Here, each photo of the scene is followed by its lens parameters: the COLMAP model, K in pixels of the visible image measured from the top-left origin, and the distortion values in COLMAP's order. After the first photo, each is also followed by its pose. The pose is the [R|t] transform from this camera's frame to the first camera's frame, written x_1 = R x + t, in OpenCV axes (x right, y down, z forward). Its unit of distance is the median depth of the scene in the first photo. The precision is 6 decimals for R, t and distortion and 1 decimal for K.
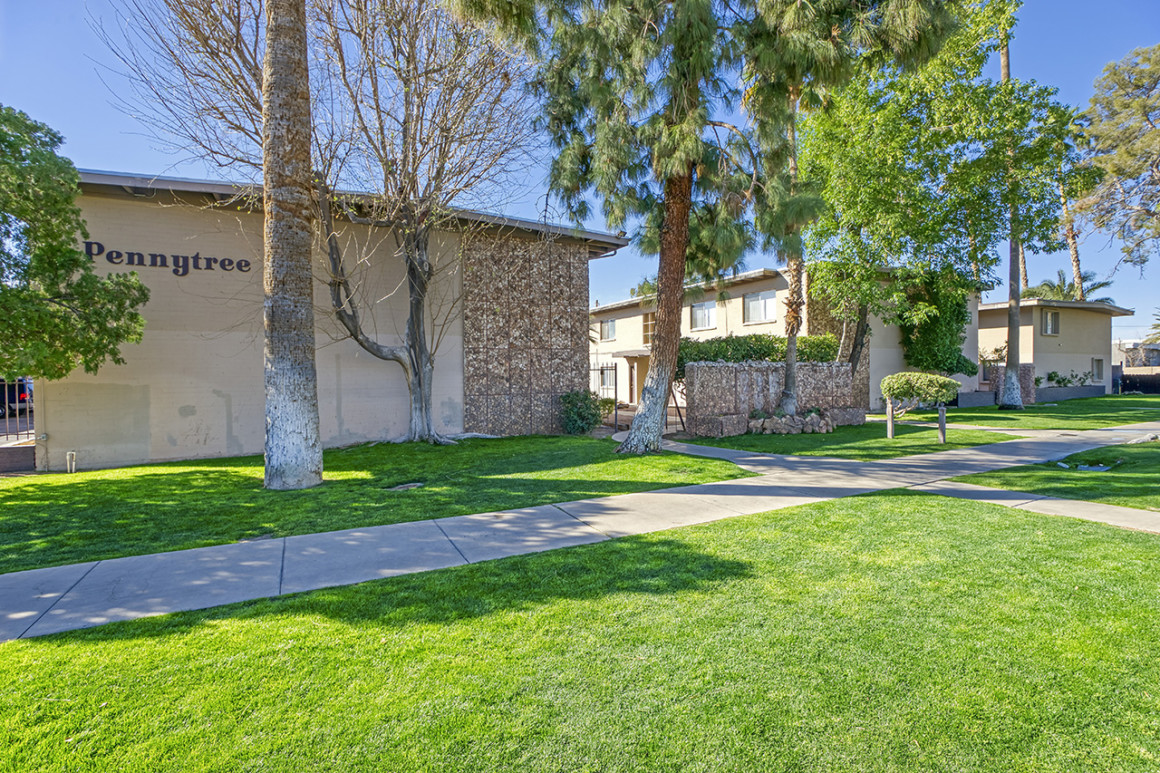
lens RADIAL K [[556.5, 0, 580.0], [0, 556.5, 386.5], [0, 0, 1]] dist [-0.012658, -0.000082]
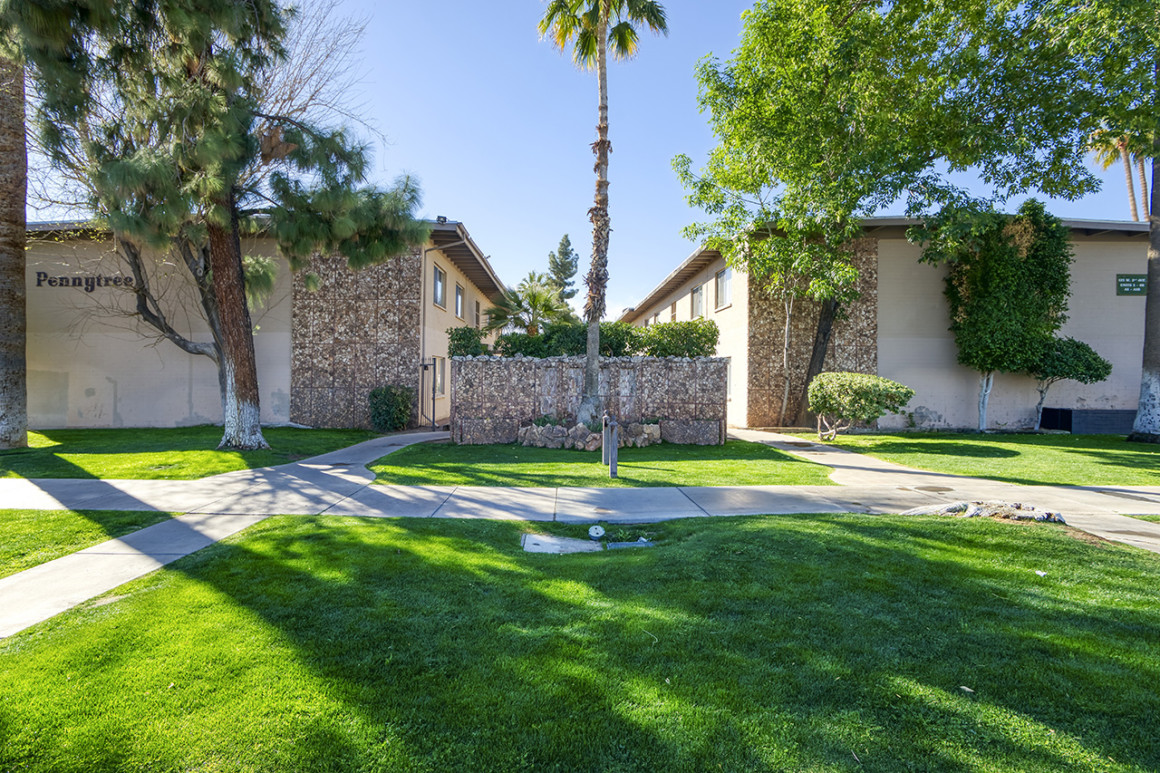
lens RADIAL K [[526.8, 0, 580.0], [0, 526.8, 386.5], [0, 0, 1]] dist [-0.002521, -0.000161]
pose [[0.868396, 0.024559, -0.495263, 0.763569], [-0.025861, 0.999657, 0.004225, -0.004241], [0.495197, 0.009139, 0.868733, 0.376717]]
